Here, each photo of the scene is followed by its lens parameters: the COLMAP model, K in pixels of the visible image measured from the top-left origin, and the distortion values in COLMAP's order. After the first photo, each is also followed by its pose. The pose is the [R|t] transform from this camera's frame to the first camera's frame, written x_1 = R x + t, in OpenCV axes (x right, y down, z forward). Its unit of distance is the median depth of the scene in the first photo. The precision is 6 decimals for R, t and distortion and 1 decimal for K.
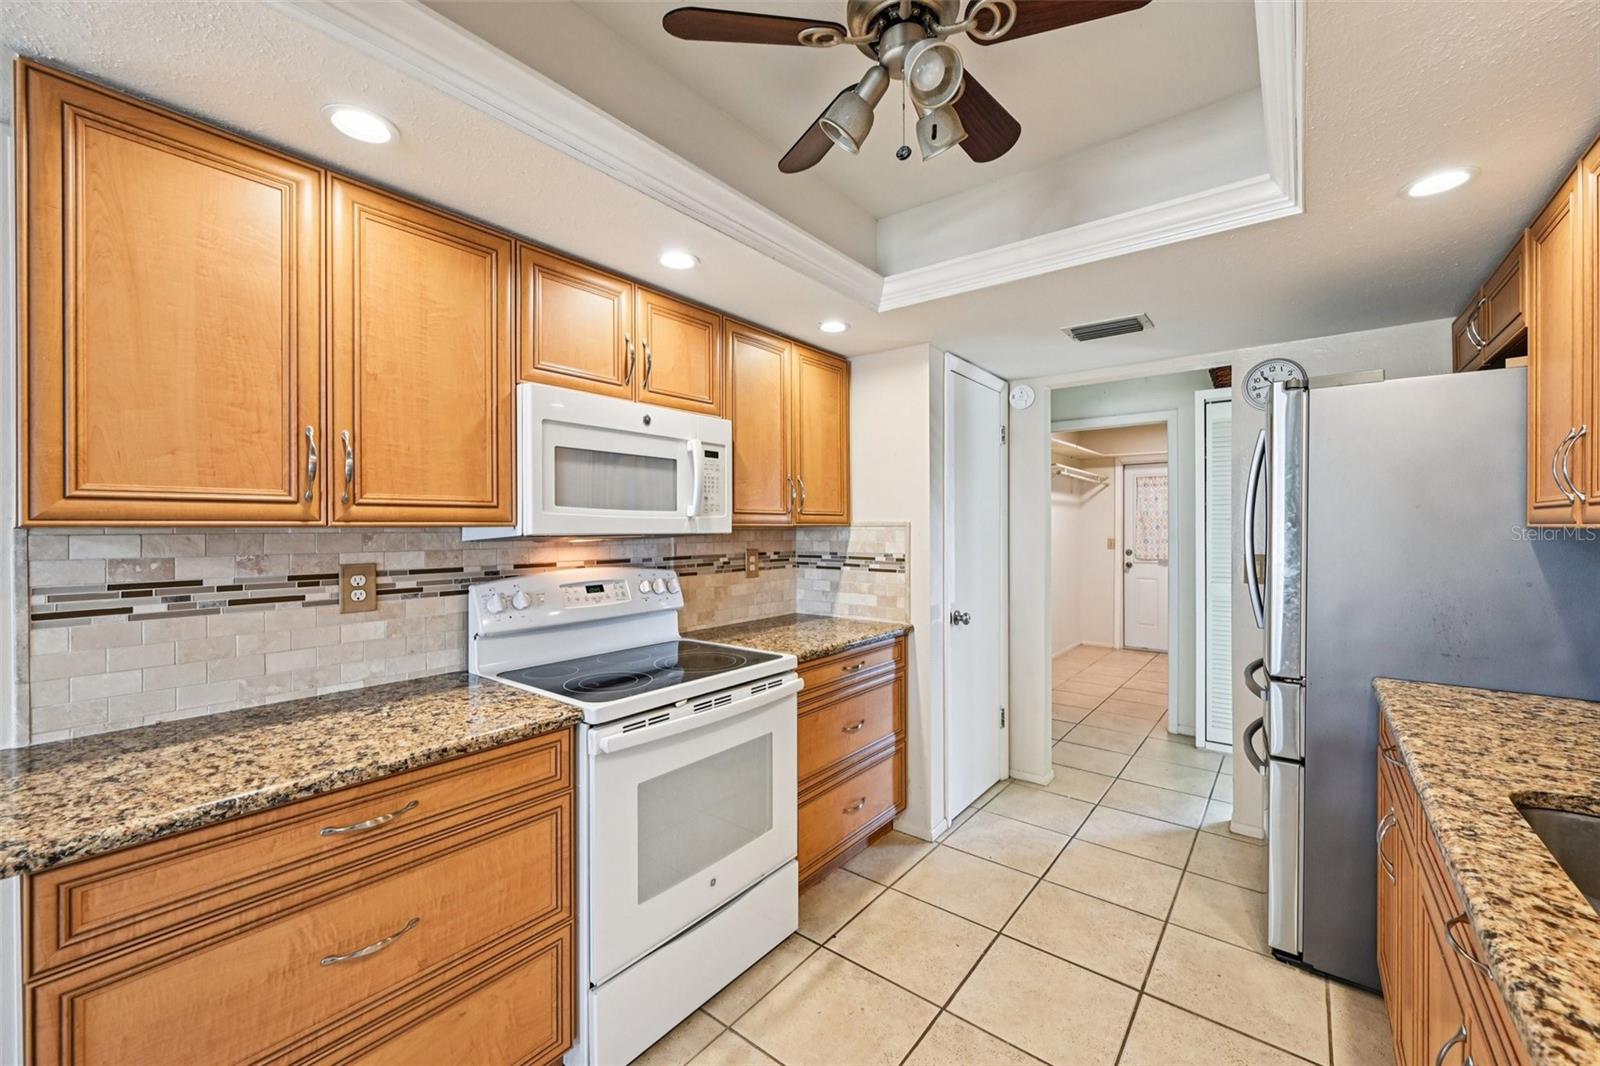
lens RADIAL K [[632.8, 0, 799.0], [0, 632.8, 526.6], [0, 0, 1]] dist [-0.000216, 0.000328]
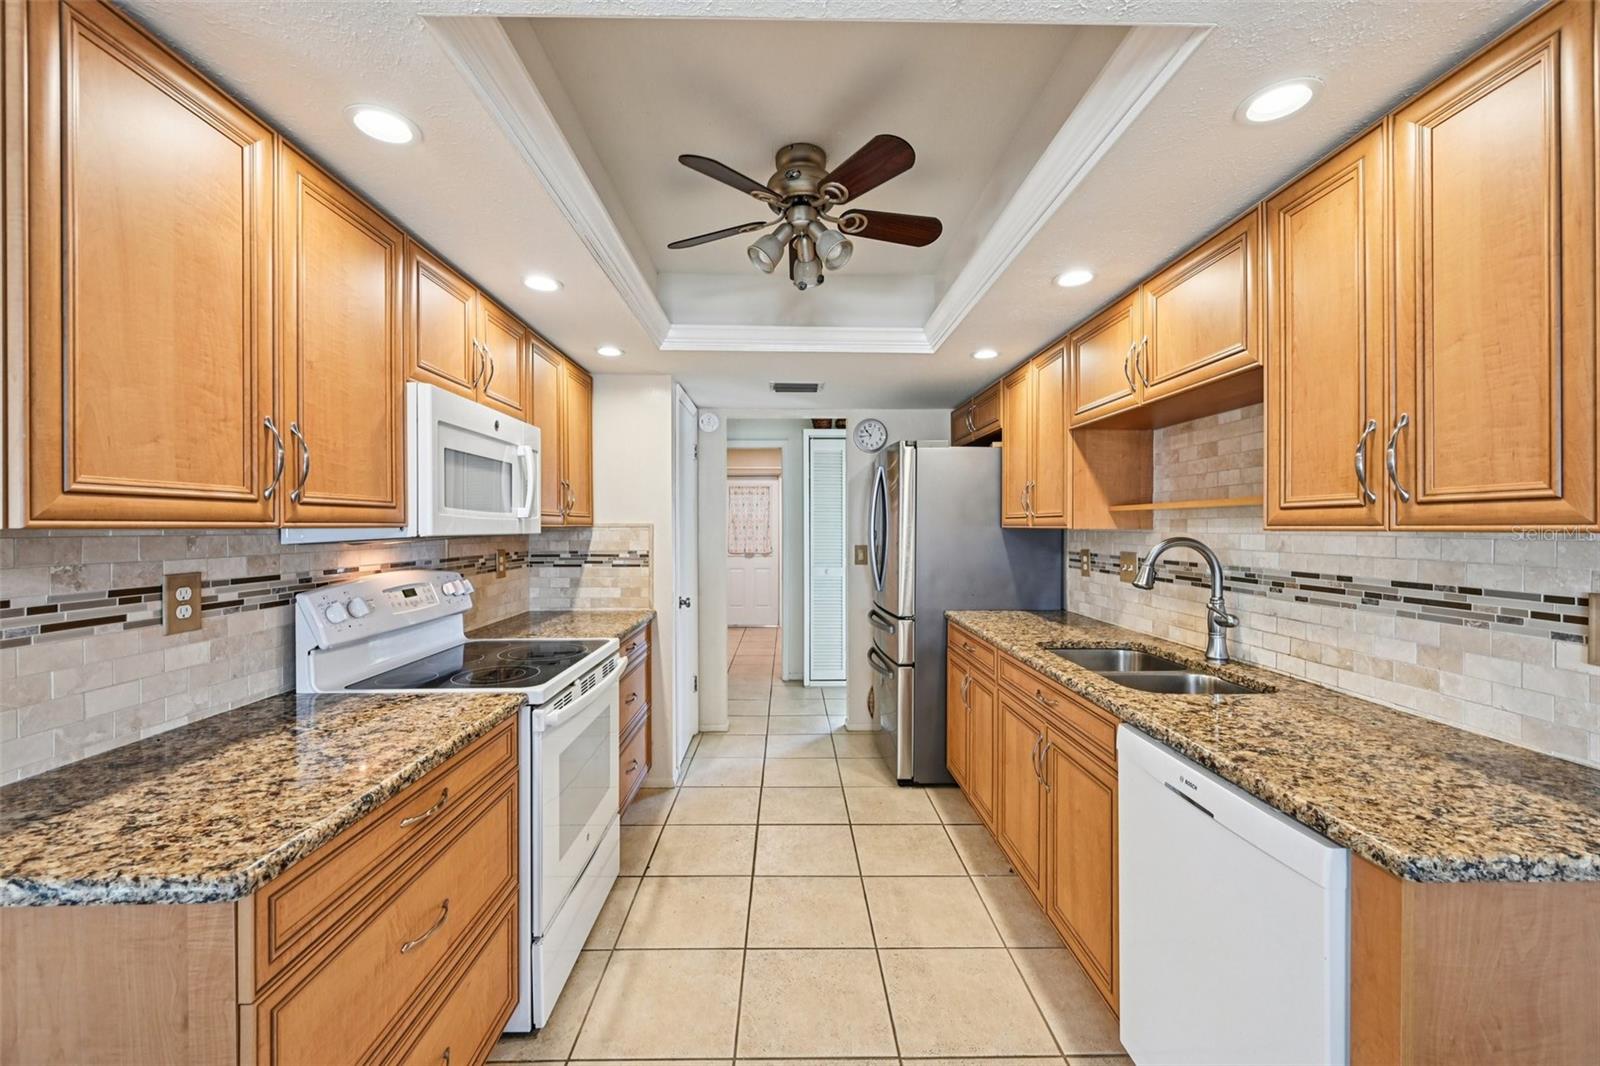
lens RADIAL K [[632.8, 0, 794.2], [0, 632.8, 528.0], [0, 0, 1]] dist [-0.000216, 0.000328]
pose [[0.774594, -0.001073, 0.632458, -0.516704], [0.000141, 0.999999, 0.001523, -0.000779], [-0.632459, -0.001090, 0.774593, -0.115219]]
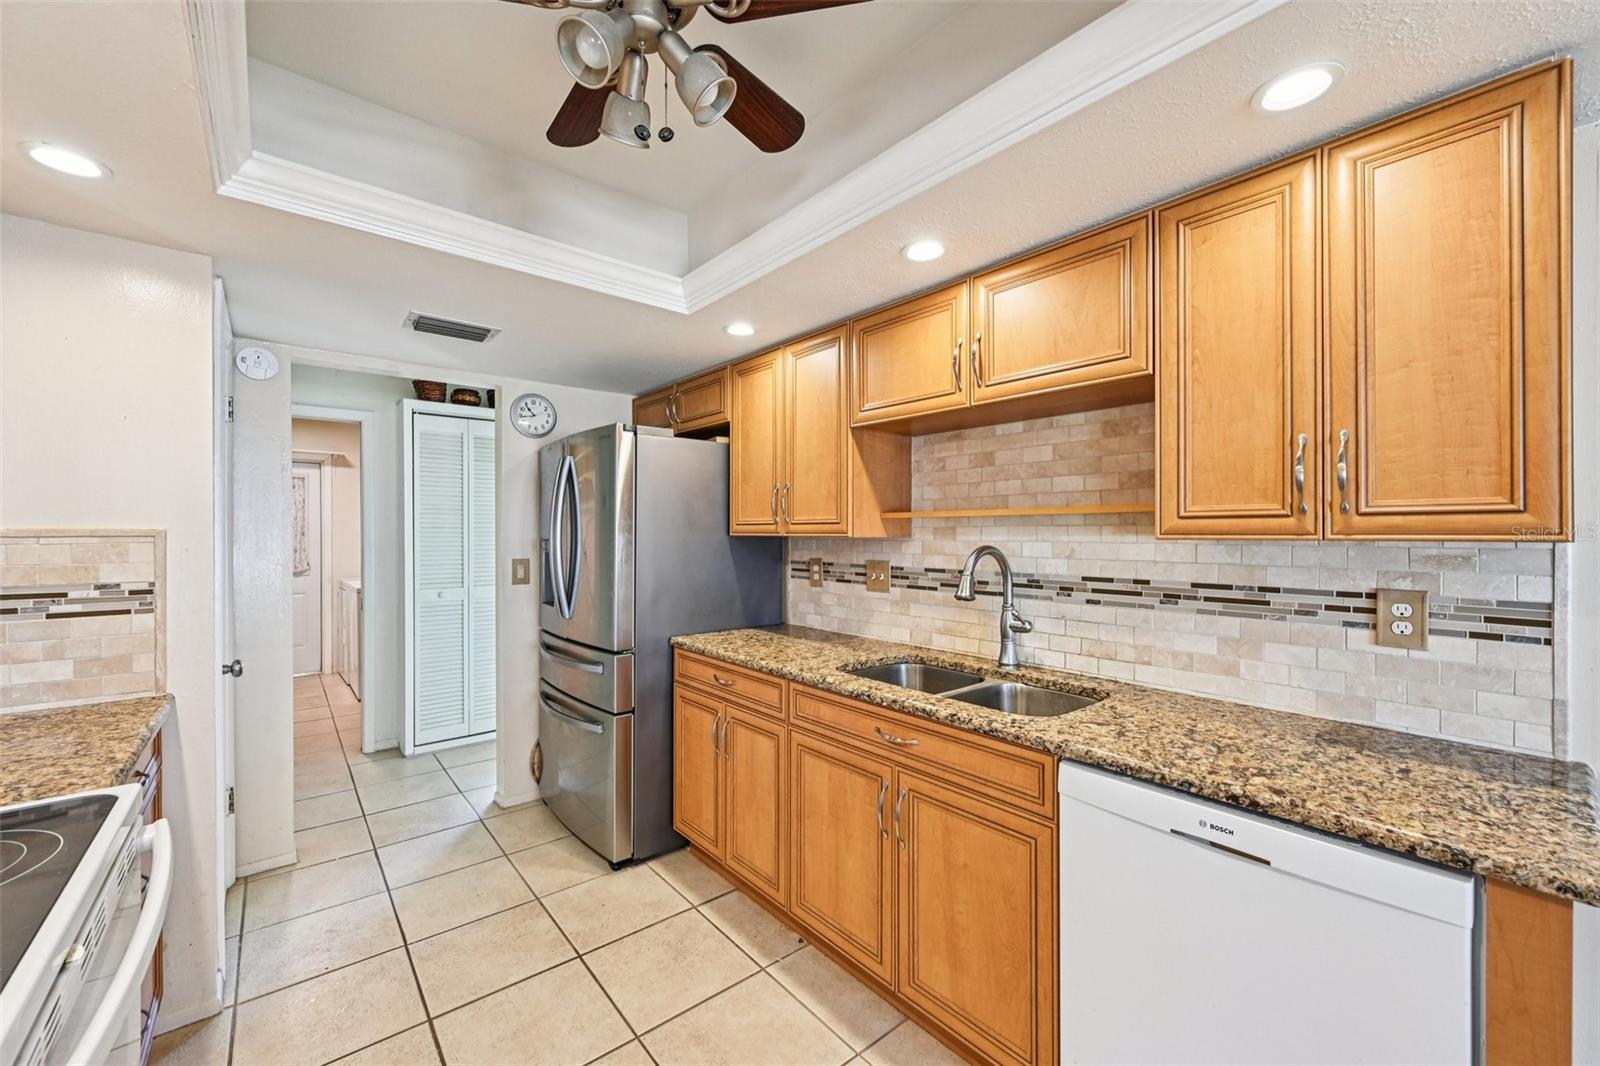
lens RADIAL K [[632.8, 0, 800.1], [0, 632.8, 532.8], [0, 0, 1]] dist [-0.000216, 0.000328]
pose [[0.202579, -0.000707, 0.979266, -0.431724], [0.001114, 0.999999, 0.000492, -0.005240], [-0.979265, 0.000992, 0.202579, 0.368931]]
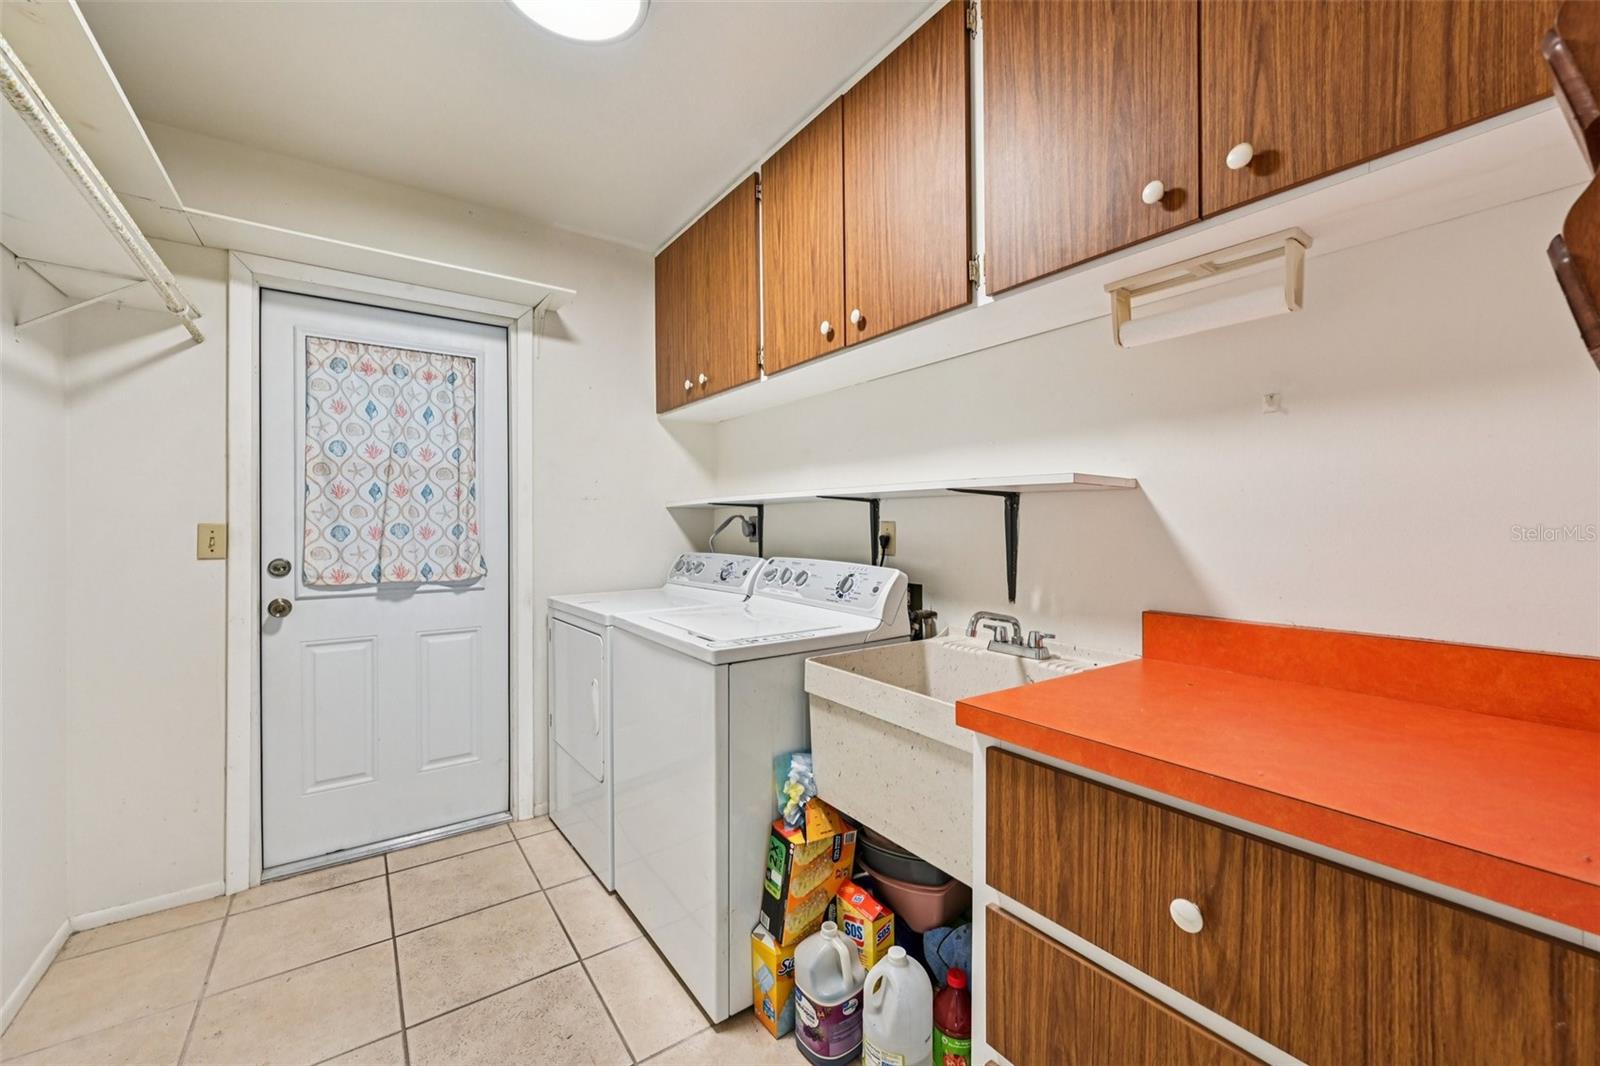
lens RADIAL K [[632.8, 0, 797.8], [0, 632.8, 531.6], [0, 0, 1]] dist [-0.000216, 0.000328]
pose [[0.265623, -0.006029, 0.964058, 1.007803], [0.001832, 0.999982, 0.005749, 0.074363], [-0.964075, 0.000239, 0.265629, 2.358111]]
